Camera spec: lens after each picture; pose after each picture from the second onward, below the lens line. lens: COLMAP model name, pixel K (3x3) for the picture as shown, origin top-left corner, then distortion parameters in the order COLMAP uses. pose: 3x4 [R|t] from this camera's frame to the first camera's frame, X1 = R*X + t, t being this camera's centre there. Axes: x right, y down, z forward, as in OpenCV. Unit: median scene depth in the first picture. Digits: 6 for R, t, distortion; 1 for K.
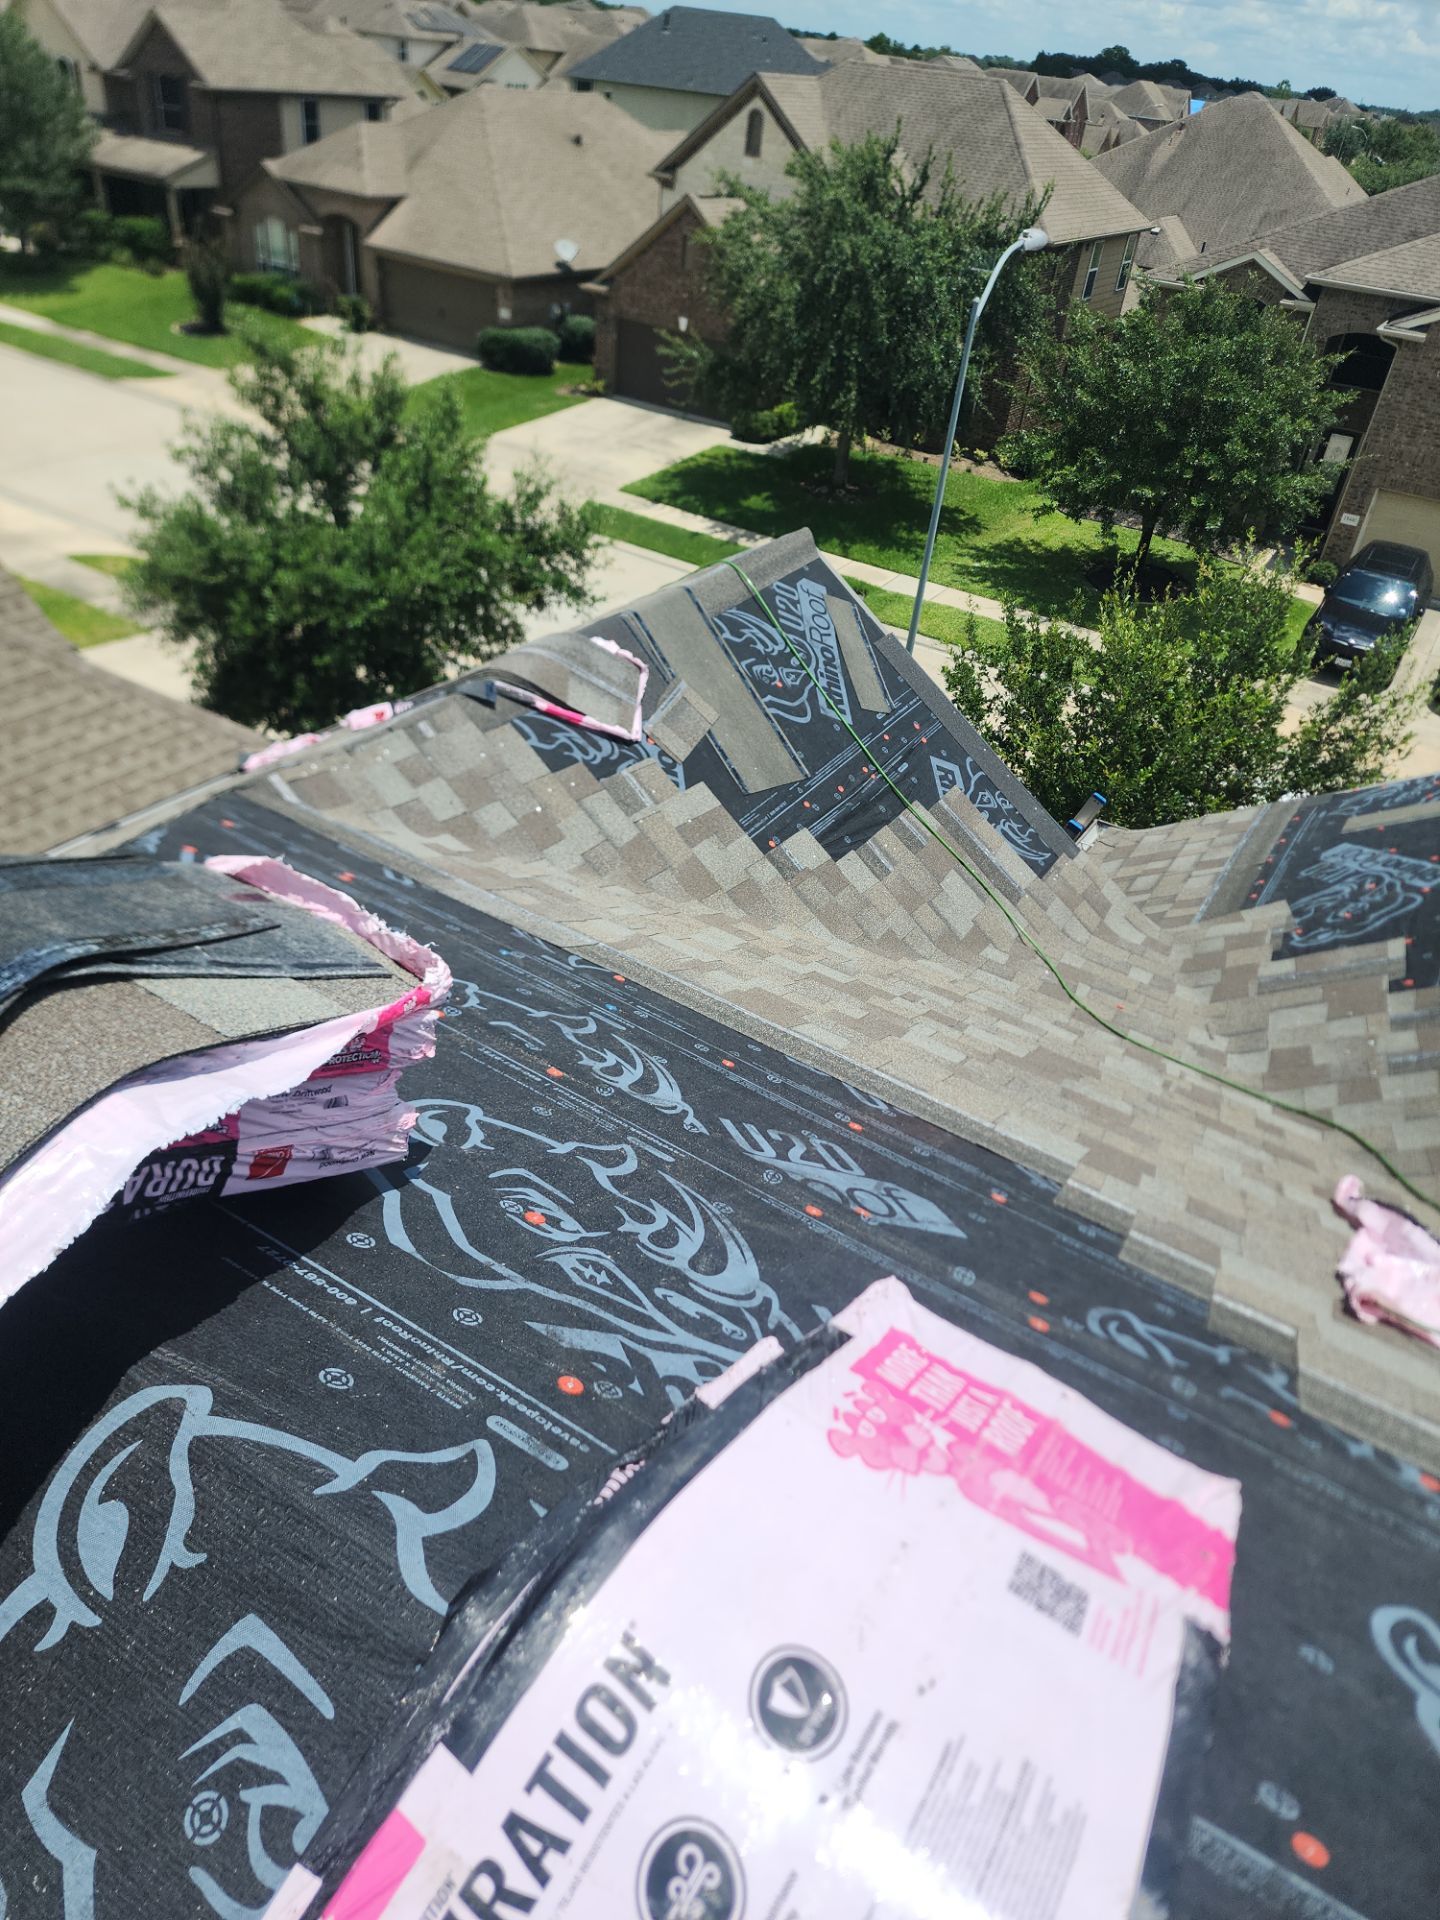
lens RADIAL K [[1332.6, 0, 700.2], [0, 1332.6, 957.0], [0, 0, 1]] dist [0.078352, -0.071046]
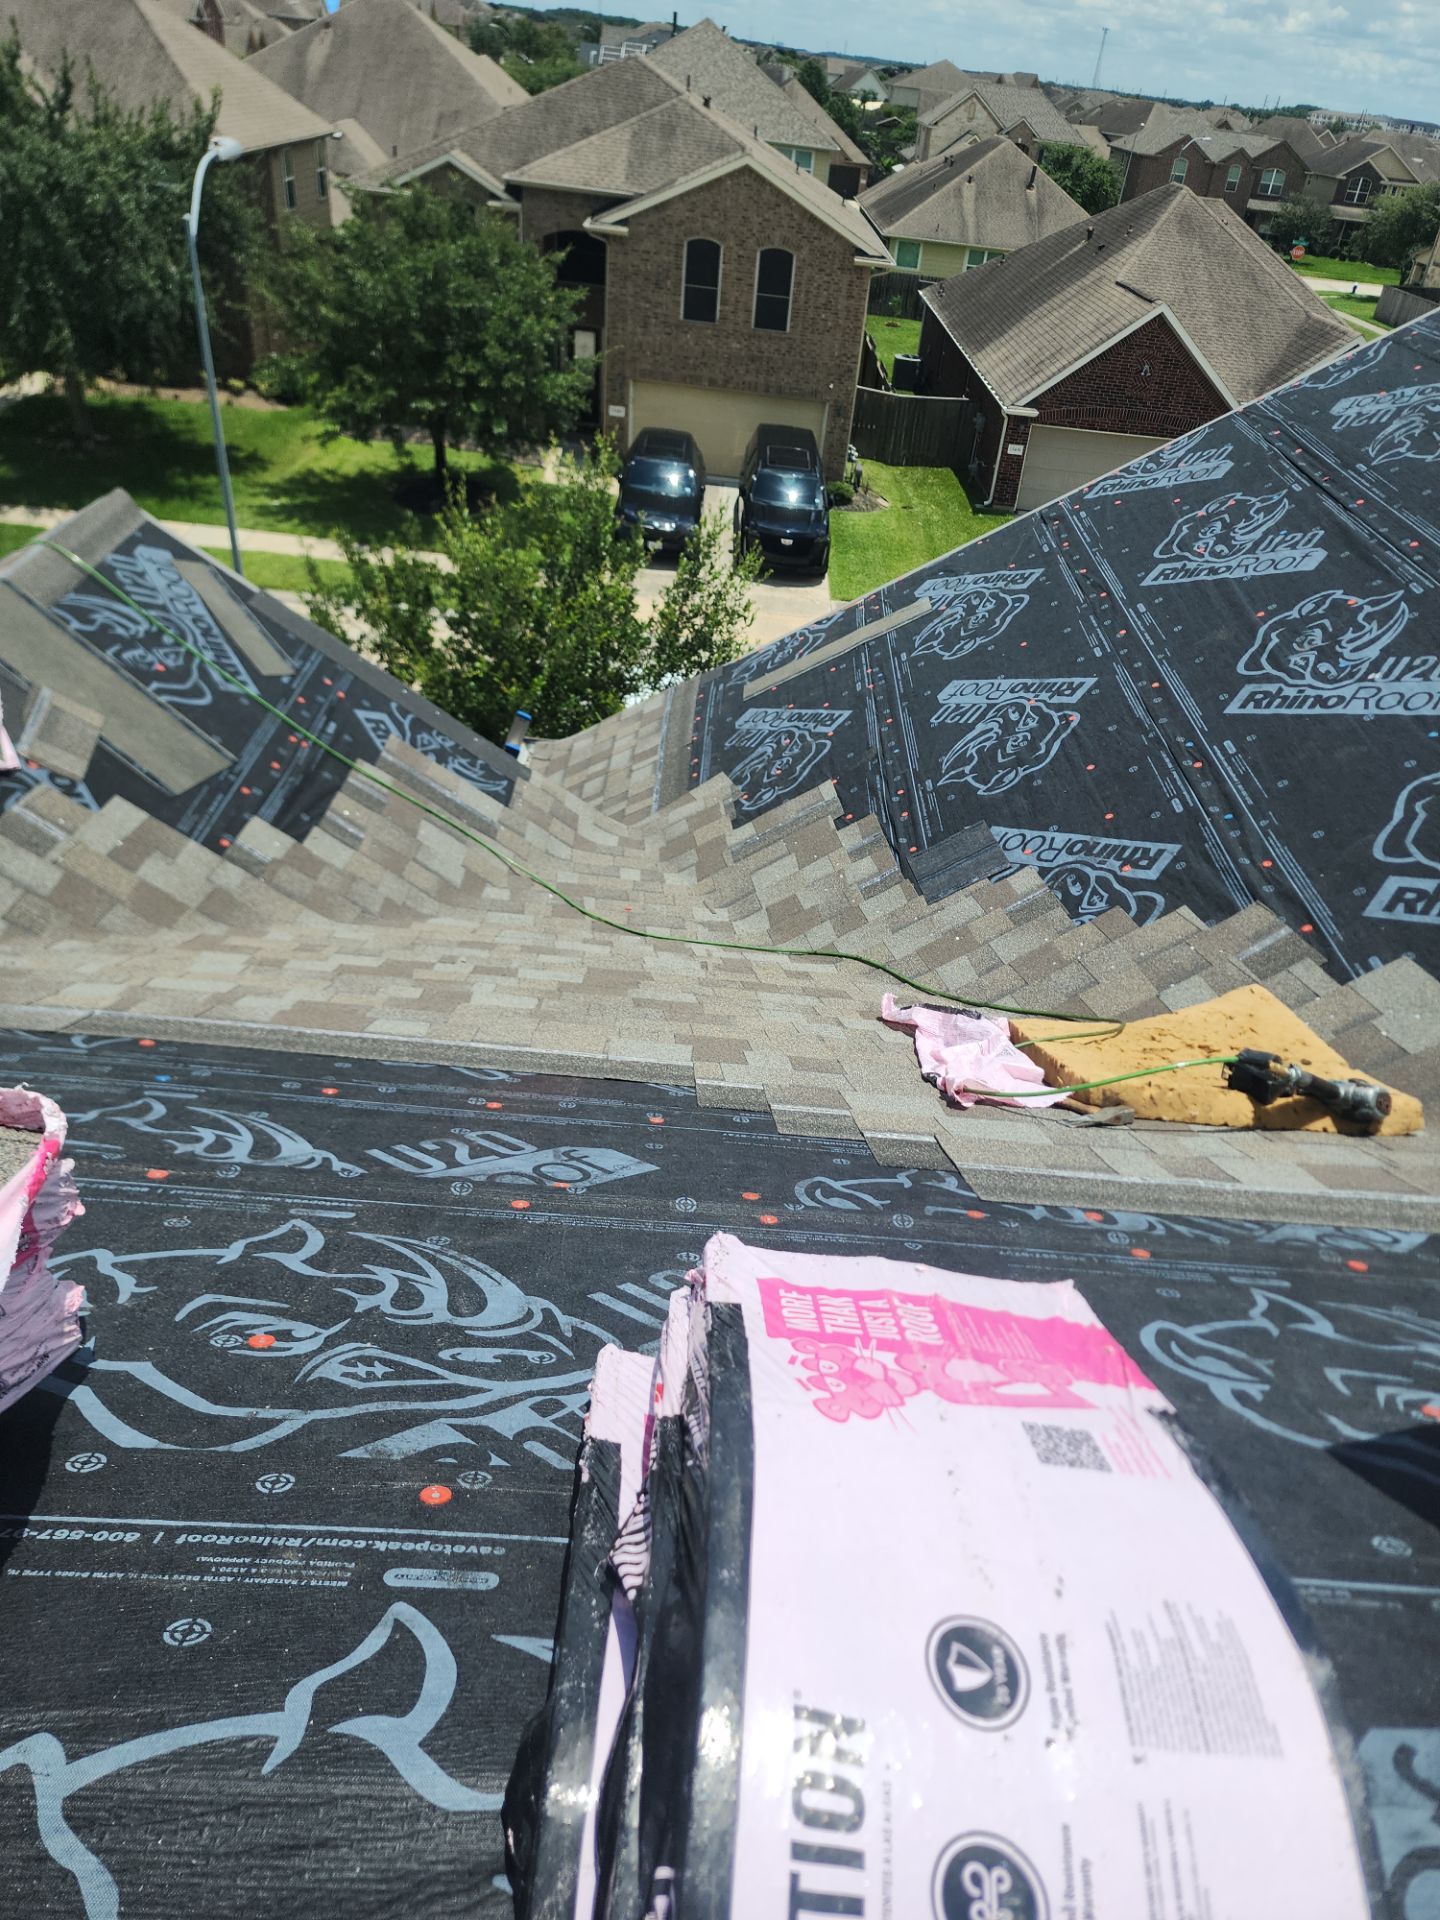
lens RADIAL K [[1332.6, 0, 700.2], [0, 1332.6, 957.0], [0, 0, 1]] dist [0.078352, -0.071046]
pose [[0.841460, -0.304348, 0.446450, -0.099473], [0.281089, 0.952231, 0.119353, -0.030004], [-0.461449, 0.025062, 0.886813, 0.056058]]
